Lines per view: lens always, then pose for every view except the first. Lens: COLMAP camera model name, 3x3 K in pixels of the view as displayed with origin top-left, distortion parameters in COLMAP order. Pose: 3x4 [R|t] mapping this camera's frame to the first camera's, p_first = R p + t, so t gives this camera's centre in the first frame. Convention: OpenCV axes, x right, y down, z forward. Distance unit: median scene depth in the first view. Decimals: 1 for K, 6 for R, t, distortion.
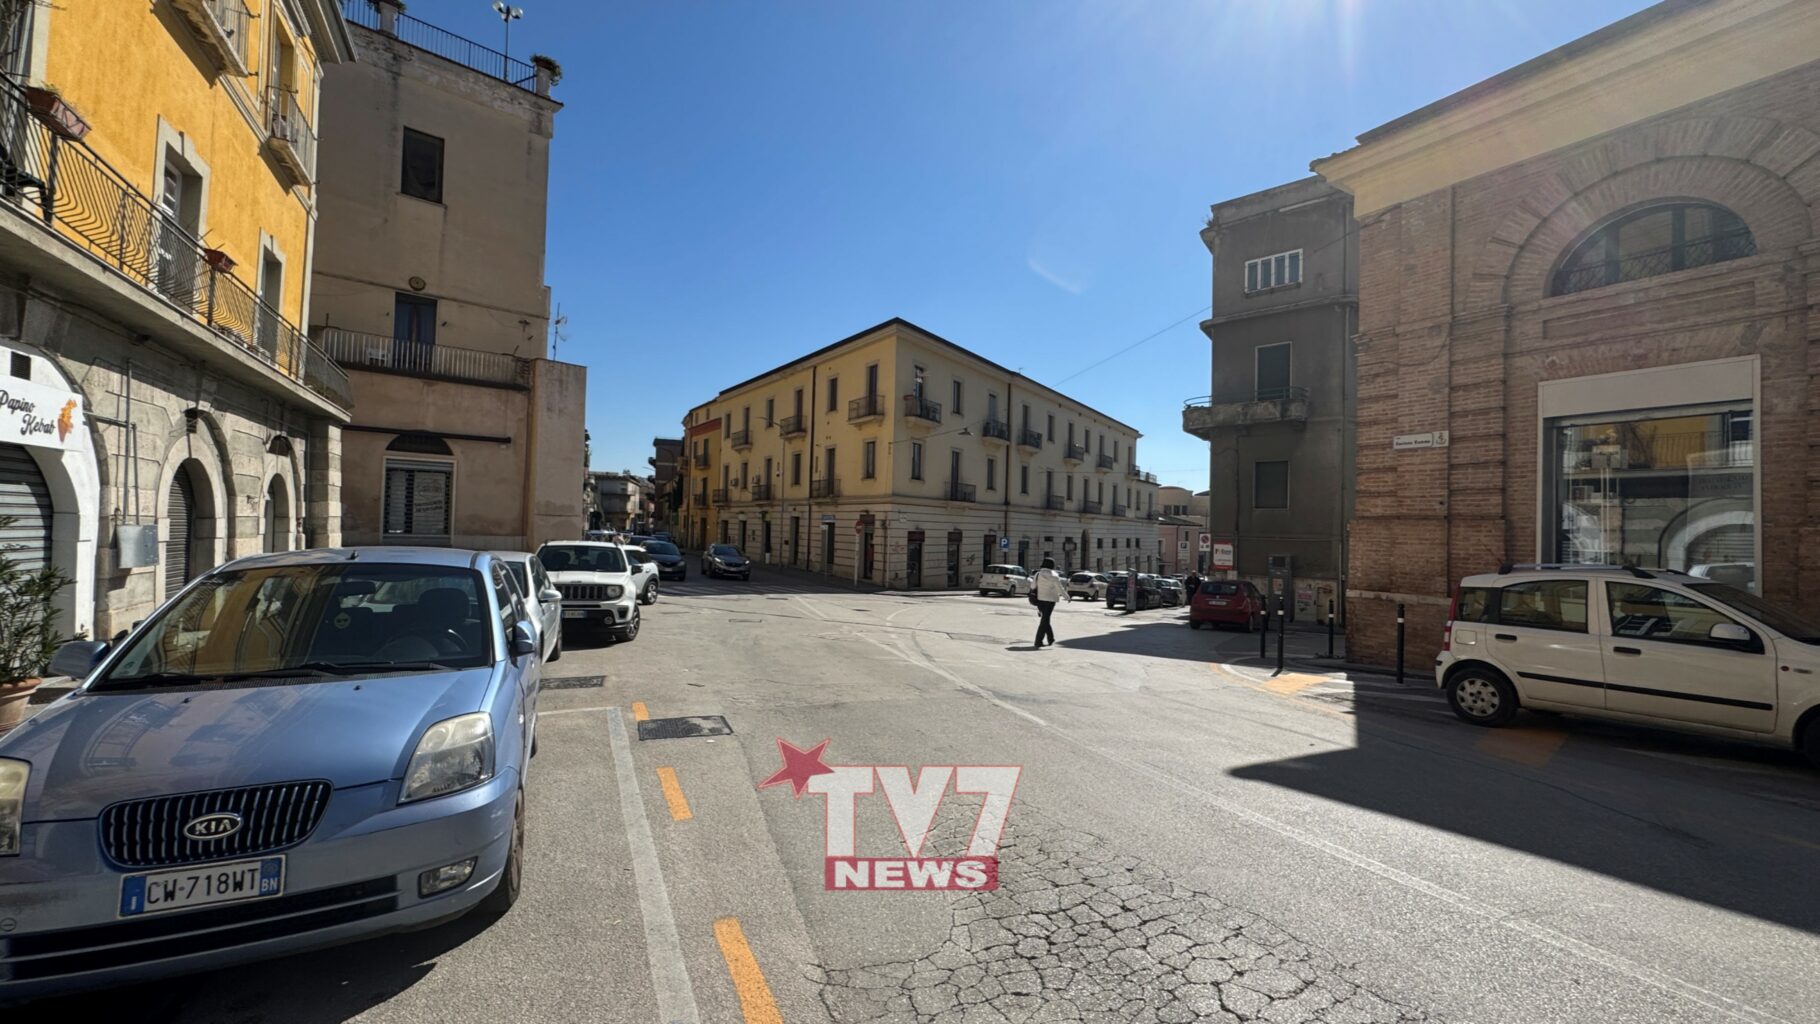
lens RADIAL K [[730.4, 0, 911.7], [0, 730.4, 510.6], [0, 0, 1]] dist [-0.001603, -0.000152]
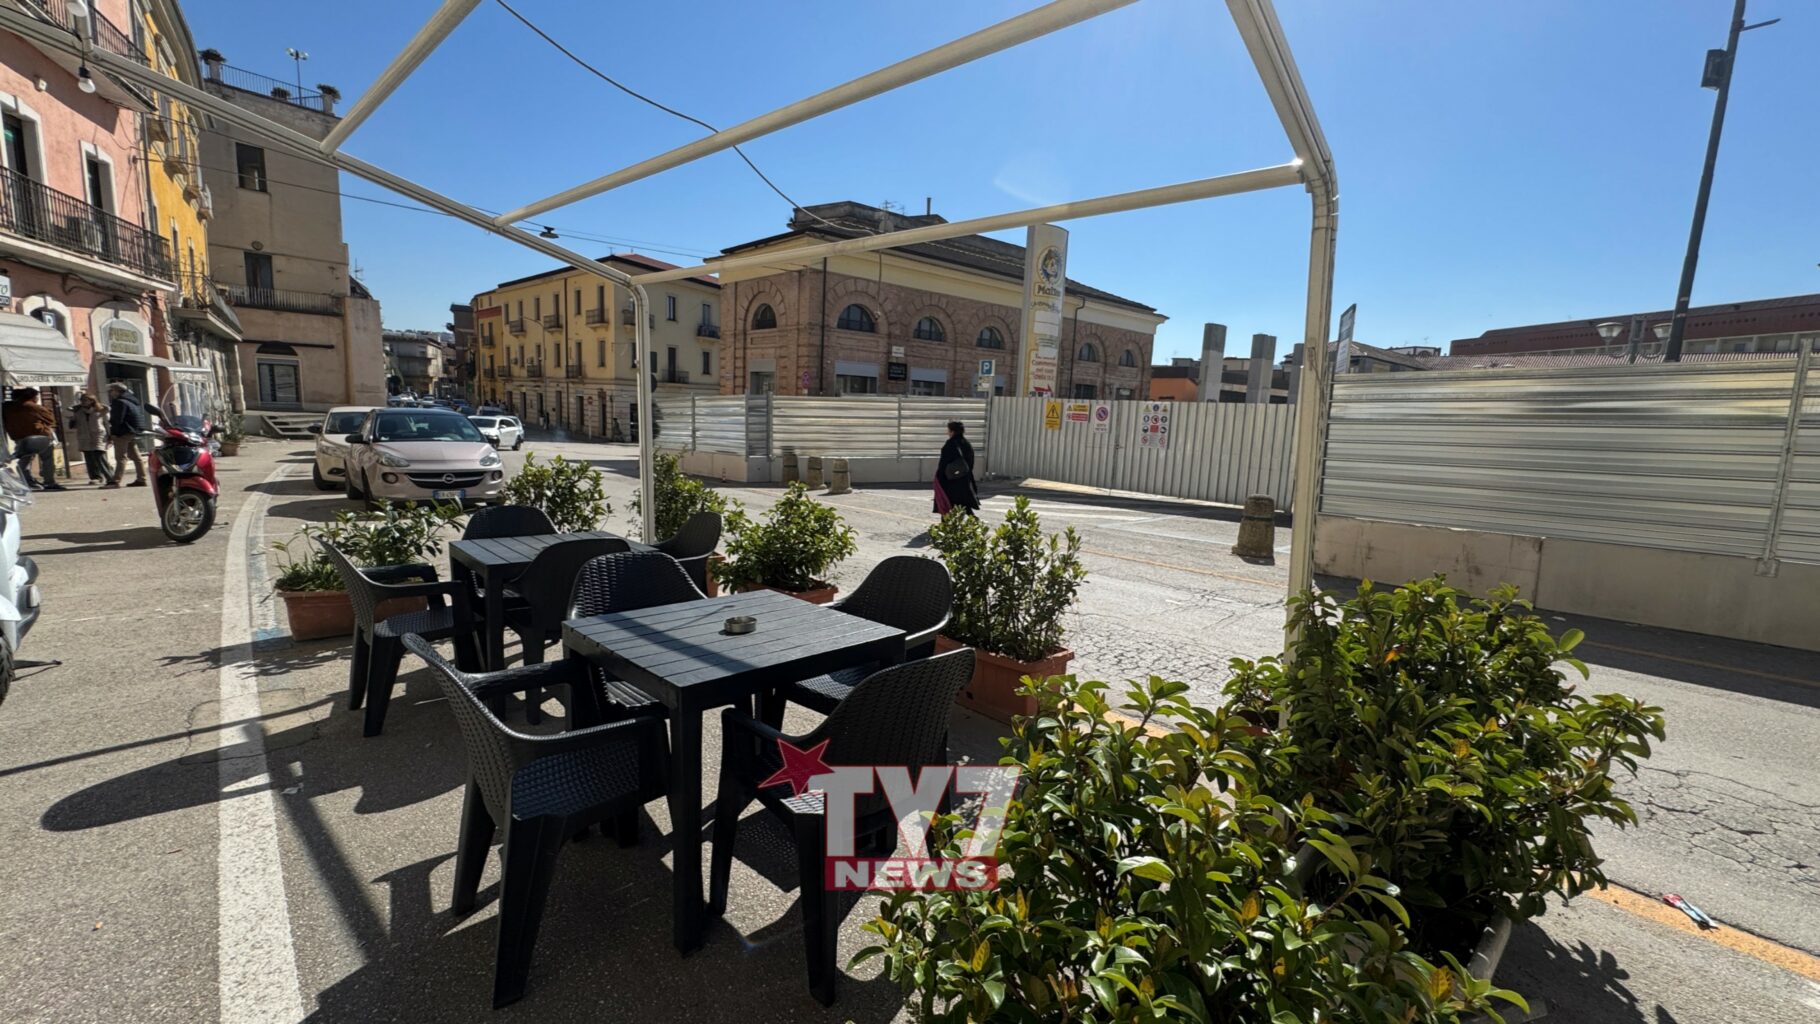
lens RADIAL K [[730.4, 0, 911.7], [0, 730.4, 510.6], [0, 0, 1]] dist [-0.001603, -0.000152]
pose [[0.979629, -0.012107, 0.200452, 0.215525], [-0.023487, 0.984423, 0.174238, -0.025110], [-0.199439, -0.175397, 0.964085, -0.496149]]
